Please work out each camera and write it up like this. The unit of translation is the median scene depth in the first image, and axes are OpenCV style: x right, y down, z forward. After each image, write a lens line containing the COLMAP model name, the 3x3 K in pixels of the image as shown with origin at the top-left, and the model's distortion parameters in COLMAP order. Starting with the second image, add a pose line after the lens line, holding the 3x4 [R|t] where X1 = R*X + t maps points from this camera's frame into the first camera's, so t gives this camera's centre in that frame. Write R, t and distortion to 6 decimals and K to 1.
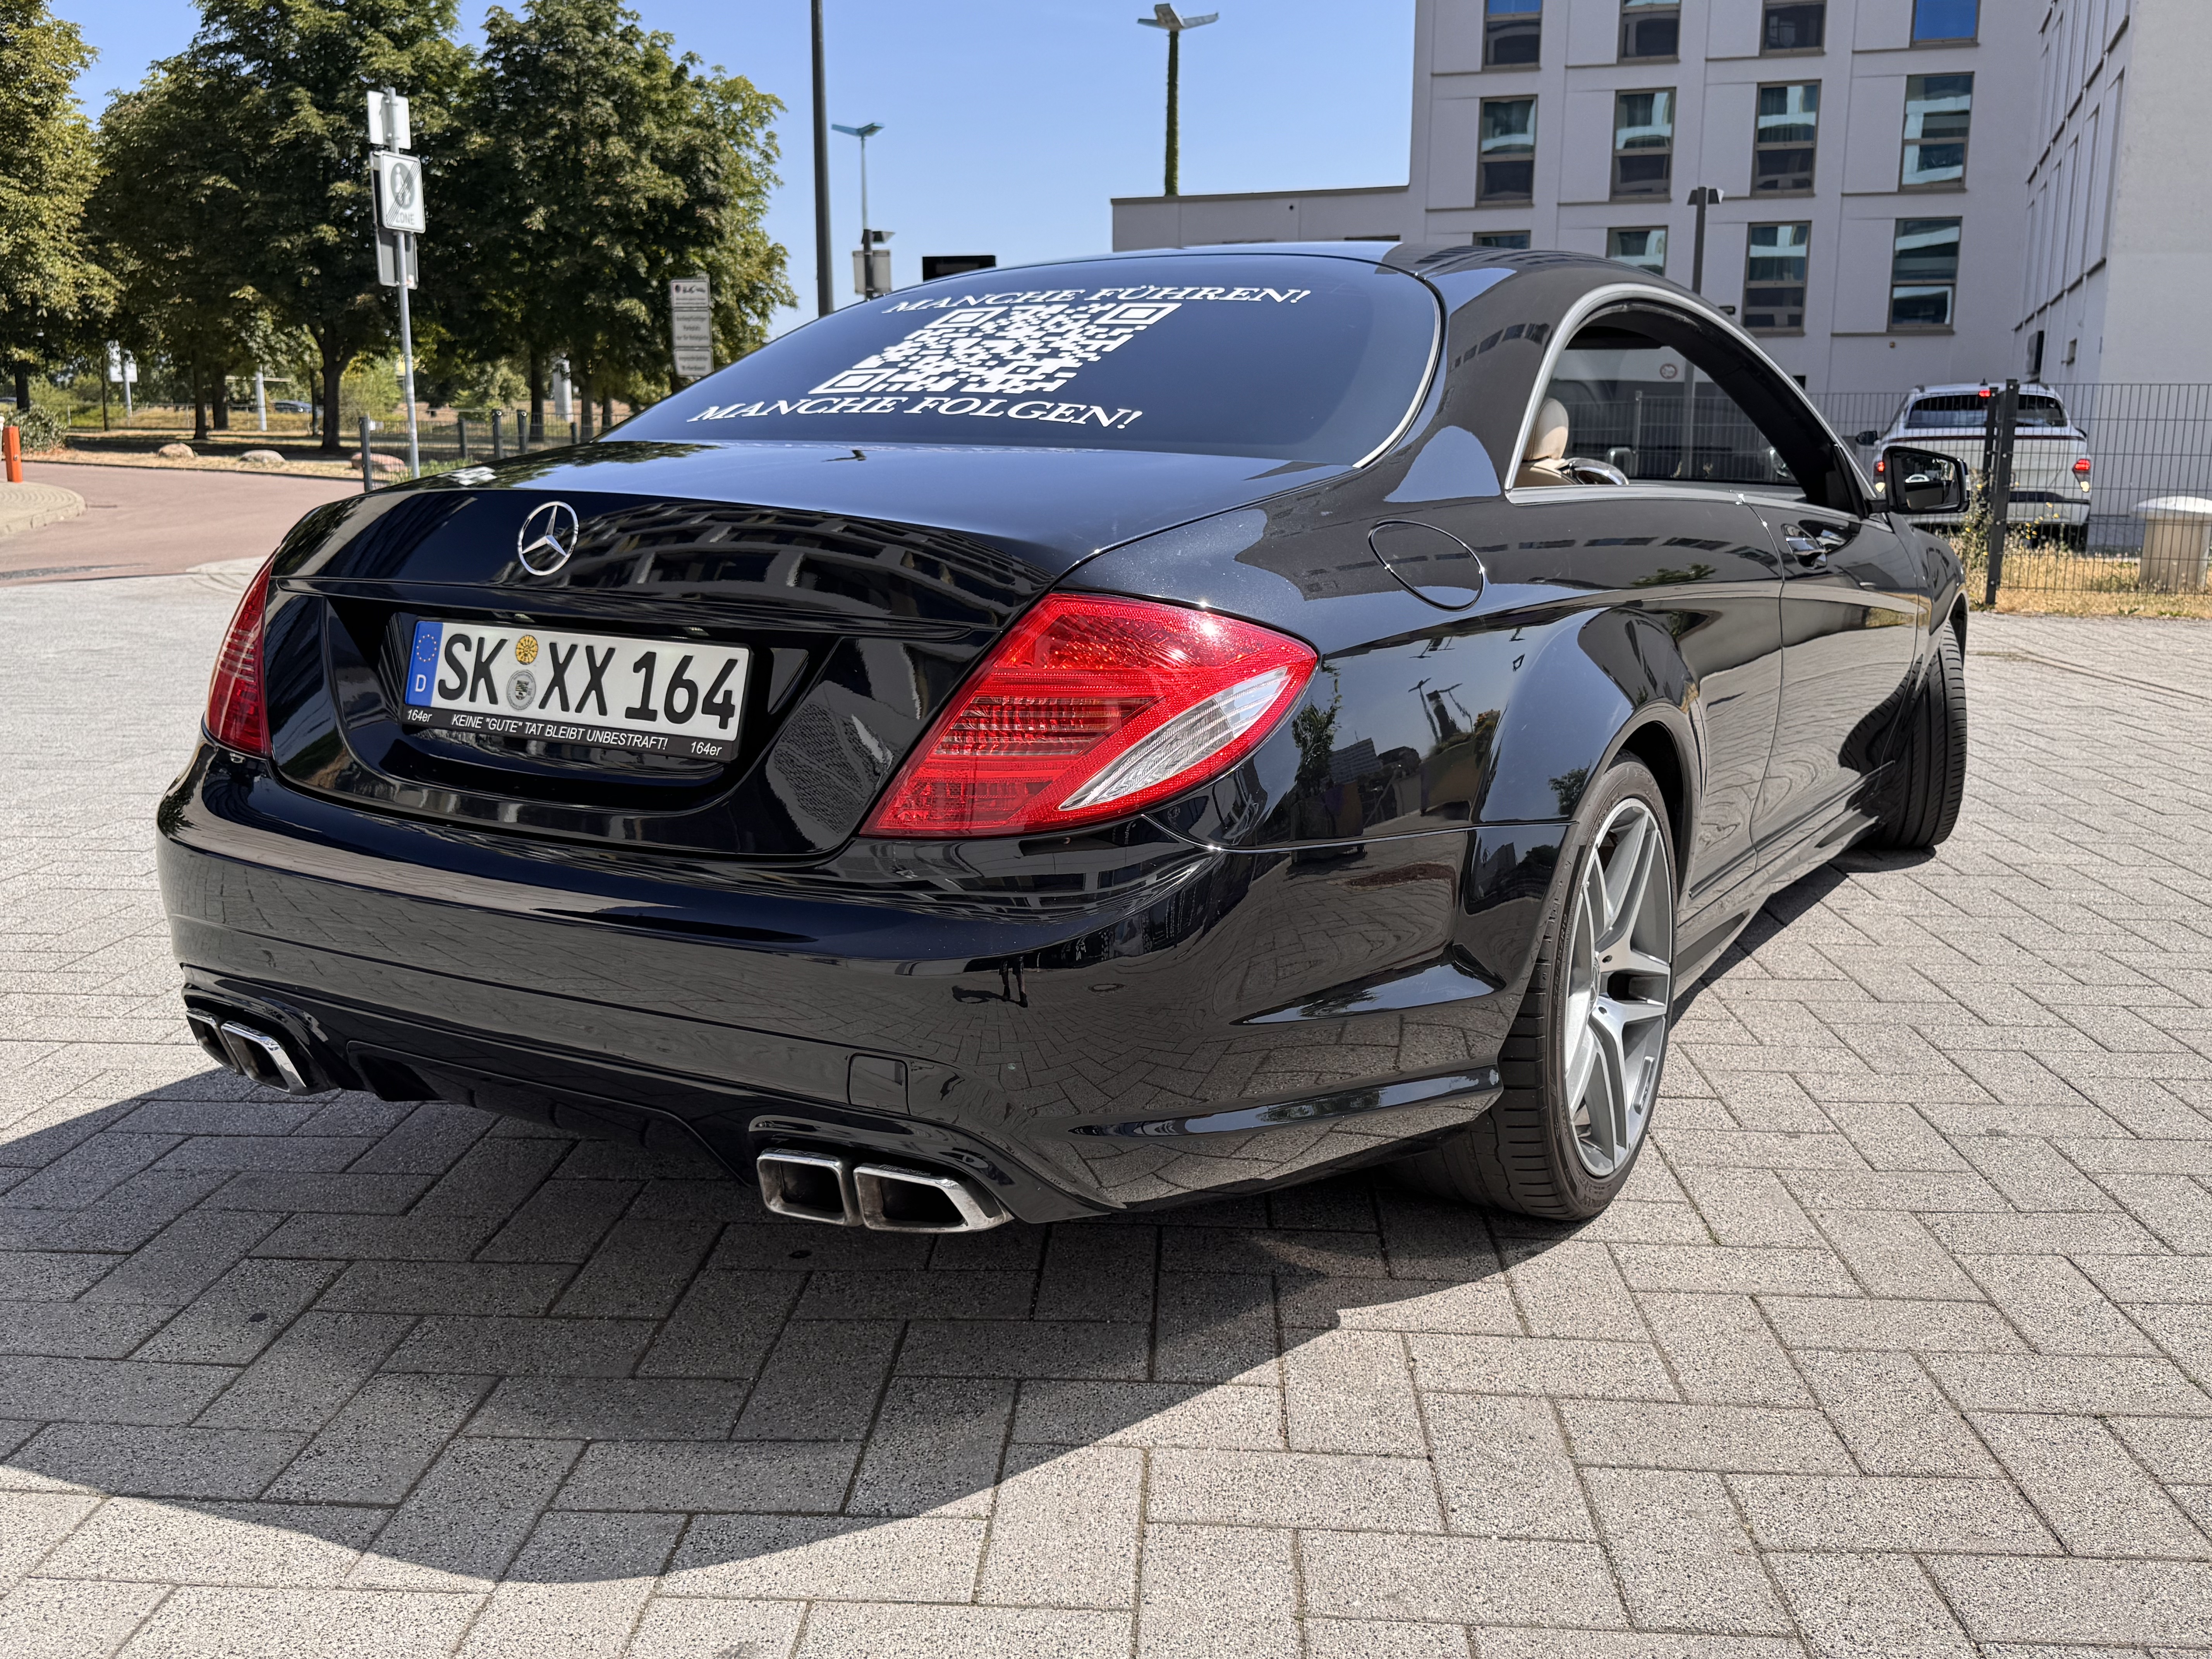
lens RADIAL K [[2026.6, 0, 1112.3], [0, 2026.6, 852.7], [0, 0, 1]] dist [0.023118, 0.000000]
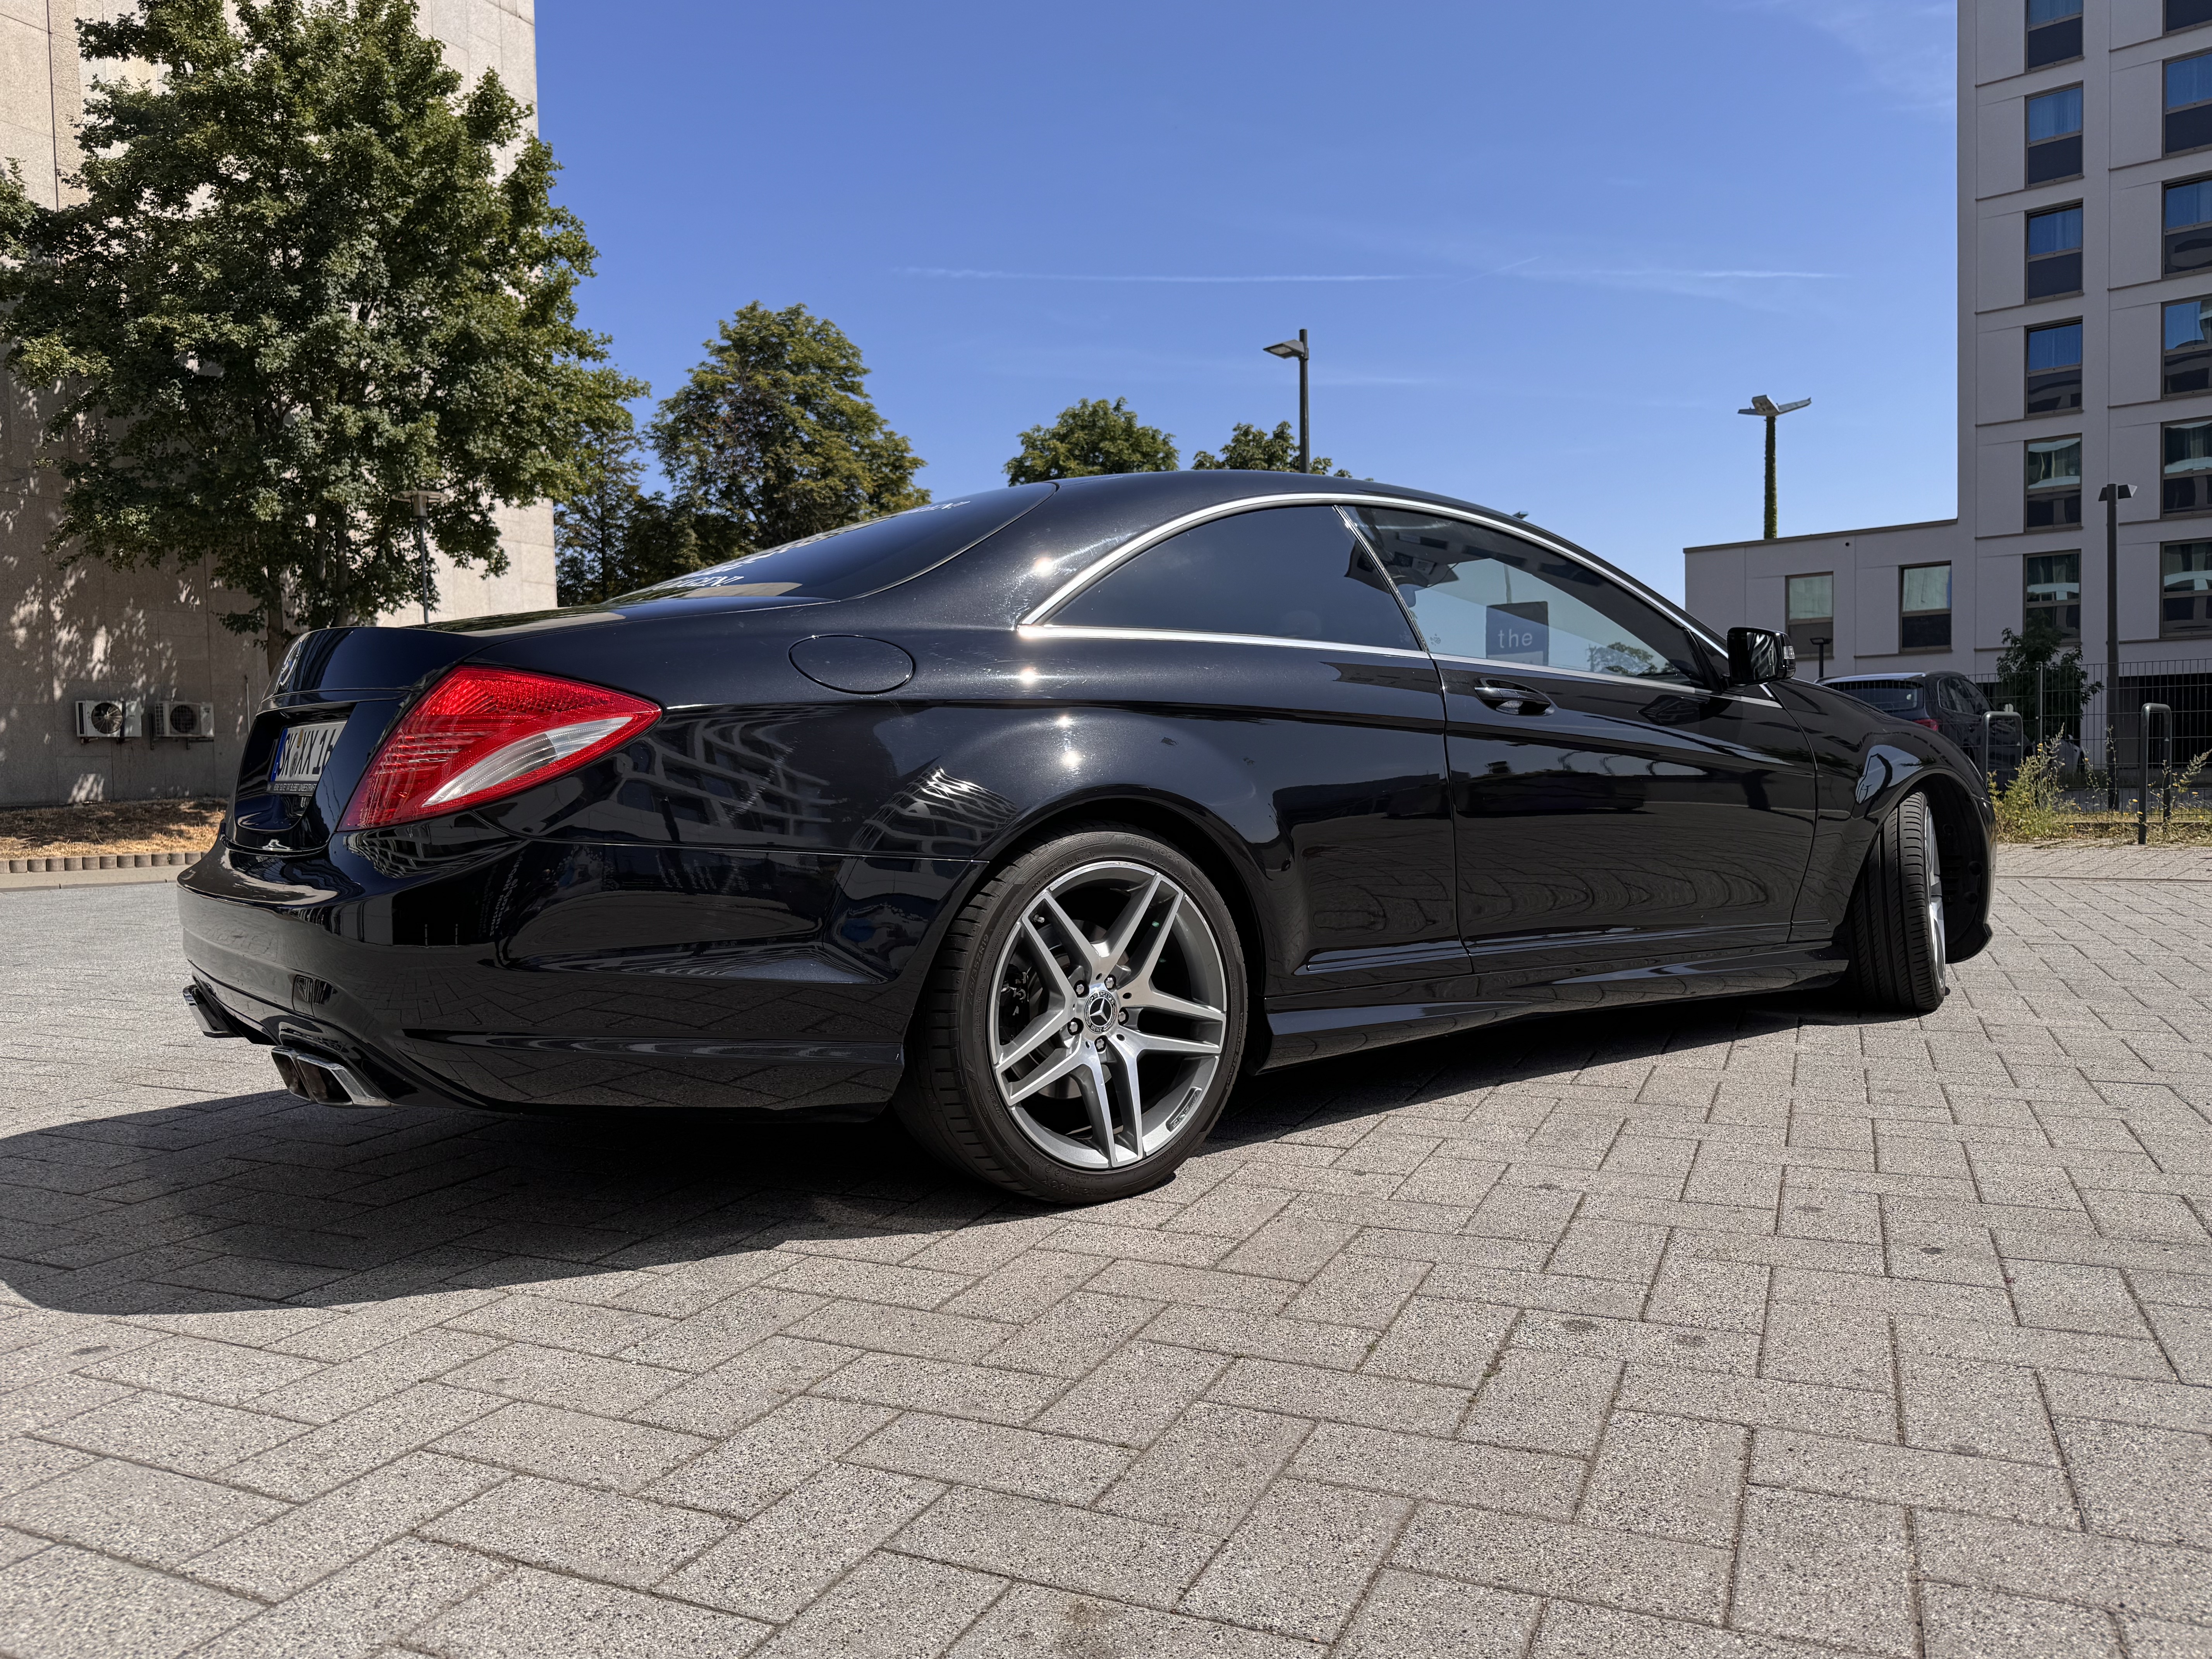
lens RADIAL K [[1630.3, 0, 1118.7], [0, 1630.3, 861.8], [0, 0, 1]] dist [0.021676, -0.027461]
pose [[0.930406, -0.002985, -0.366519, 0.682455], [-0.048787, 0.990060, -0.131910, 0.114888], [0.363269, 0.140611, 0.921012, 0.087425]]
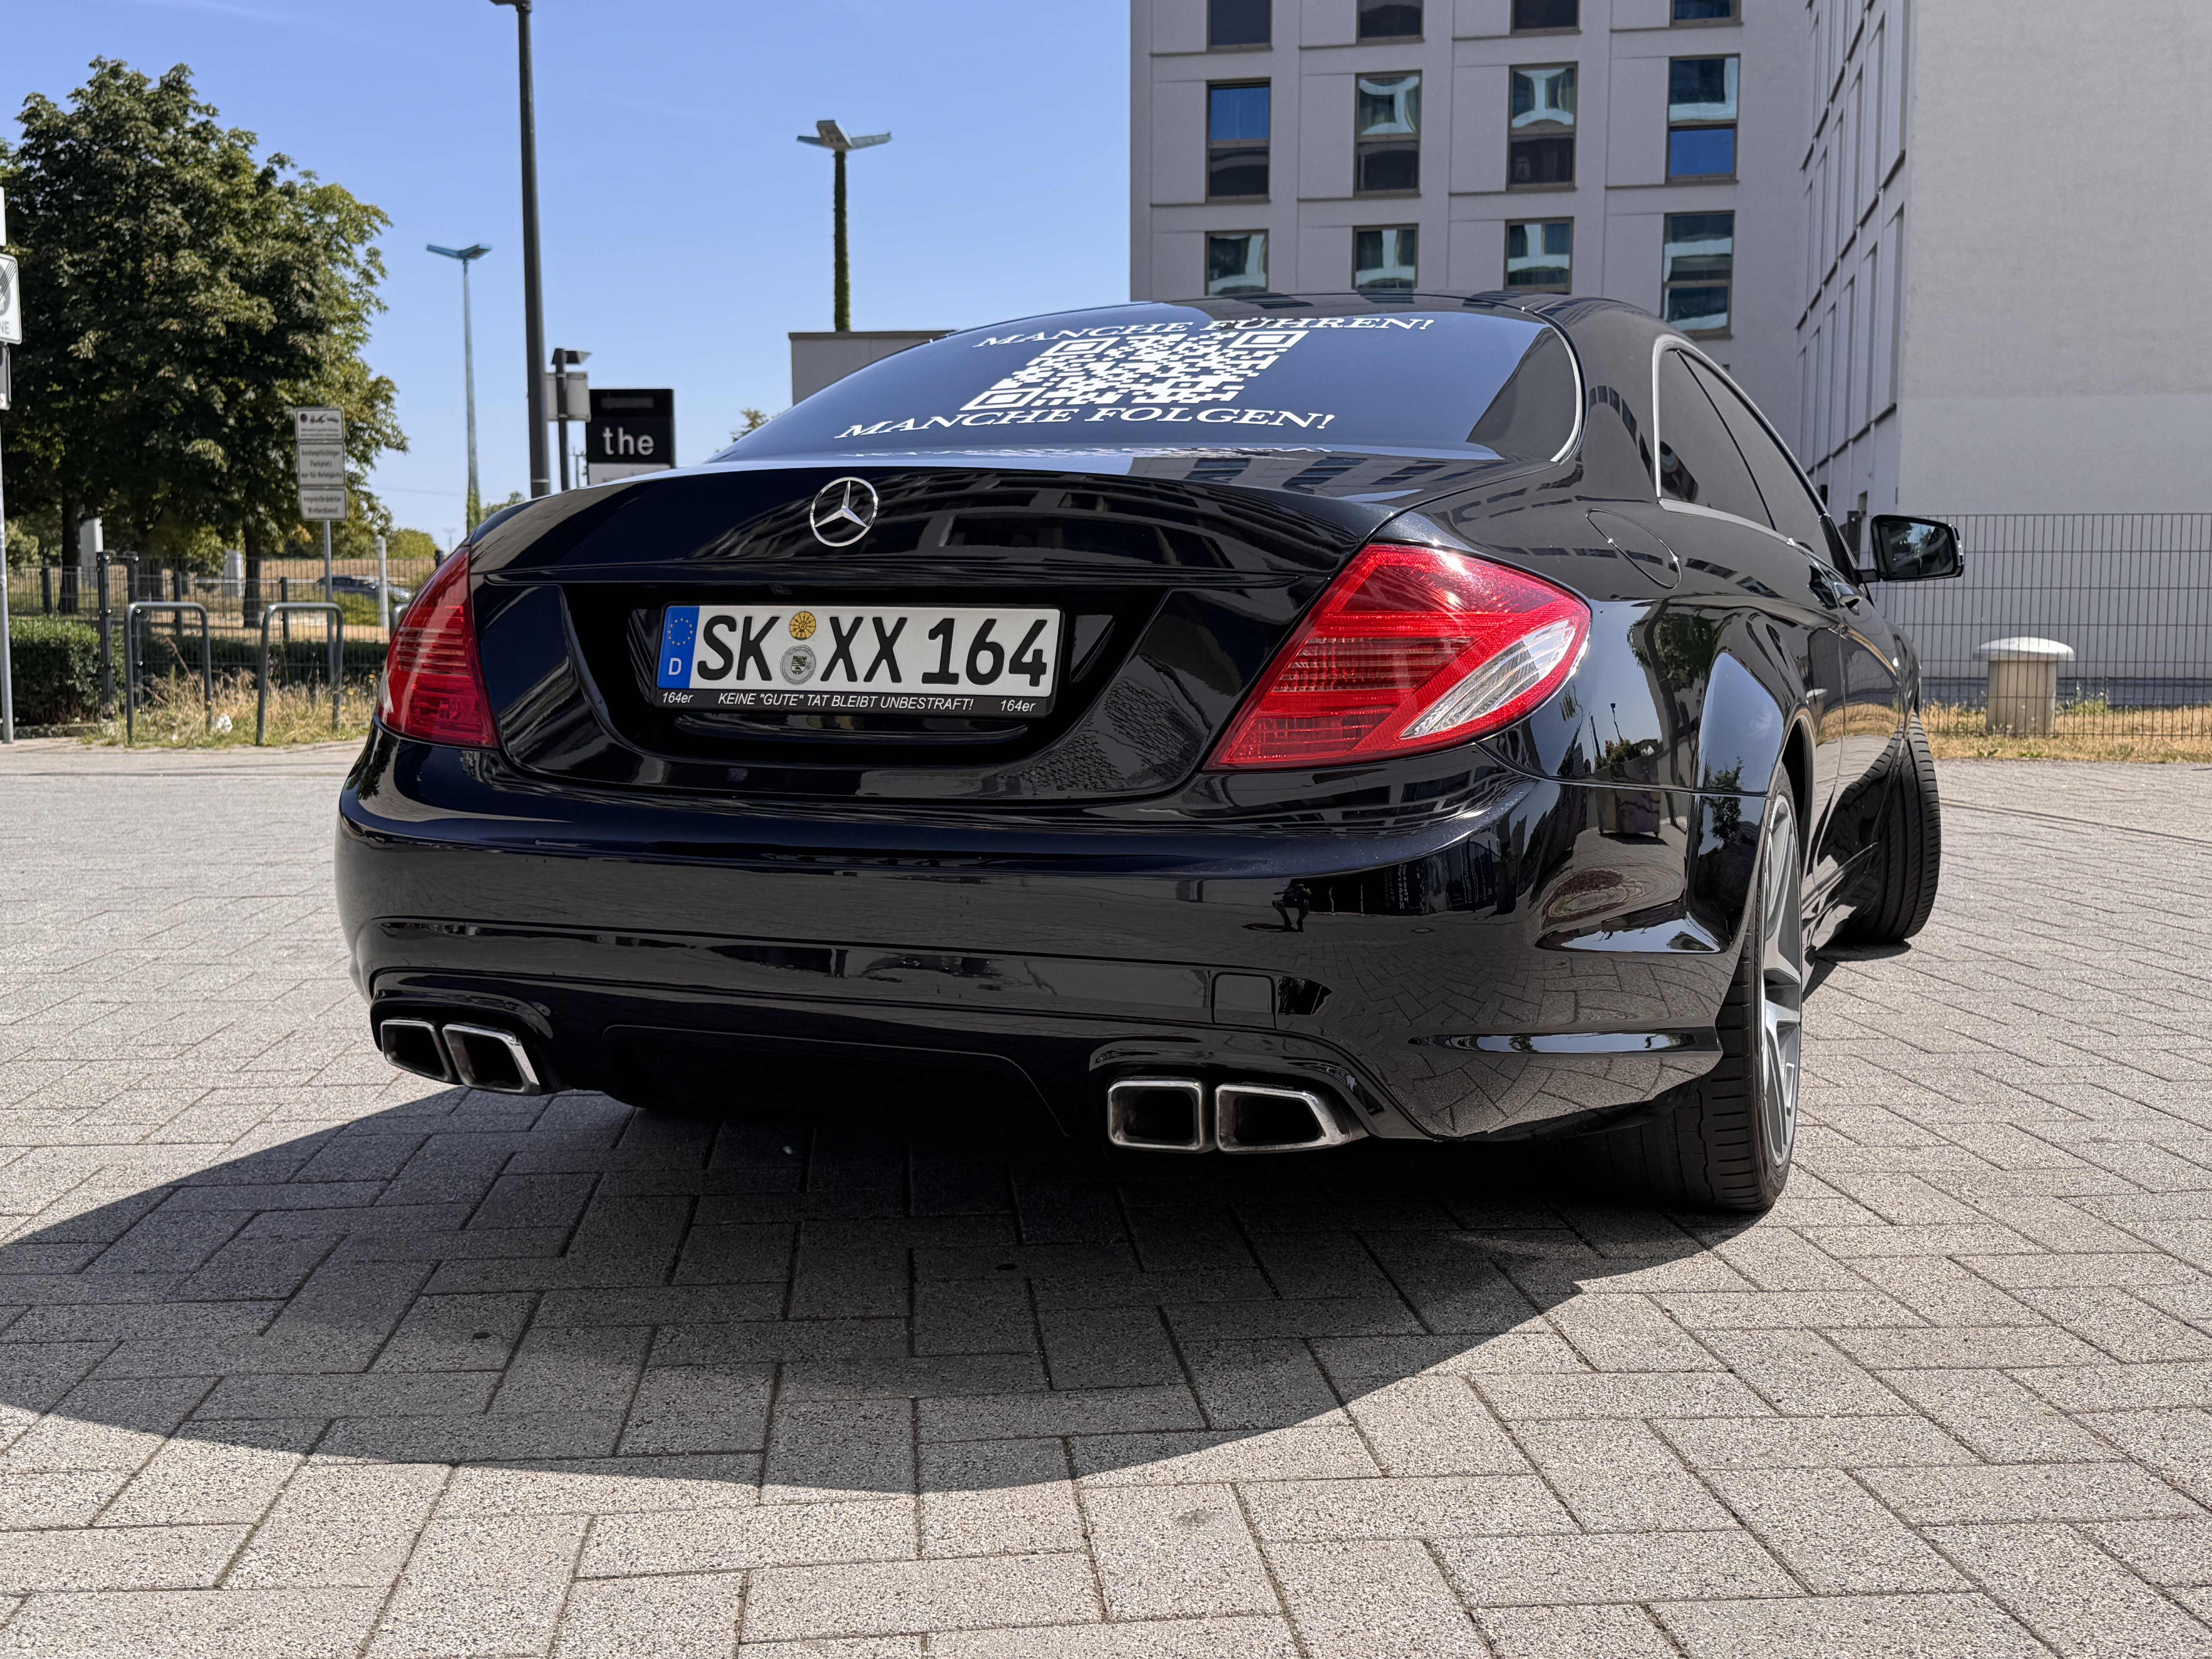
lens RADIAL K [[2428.2, 0, 1120.0], [0, 2428.2, 839.6], [0, 0, 1]] dist [0.042880, 0.000000]
pose [[0.988790, -0.017661, 0.148267, -0.286345], [0.033929, 0.993581, -0.107917, 0.130048], [-0.145409, 0.111738, 0.983042, -0.183529]]
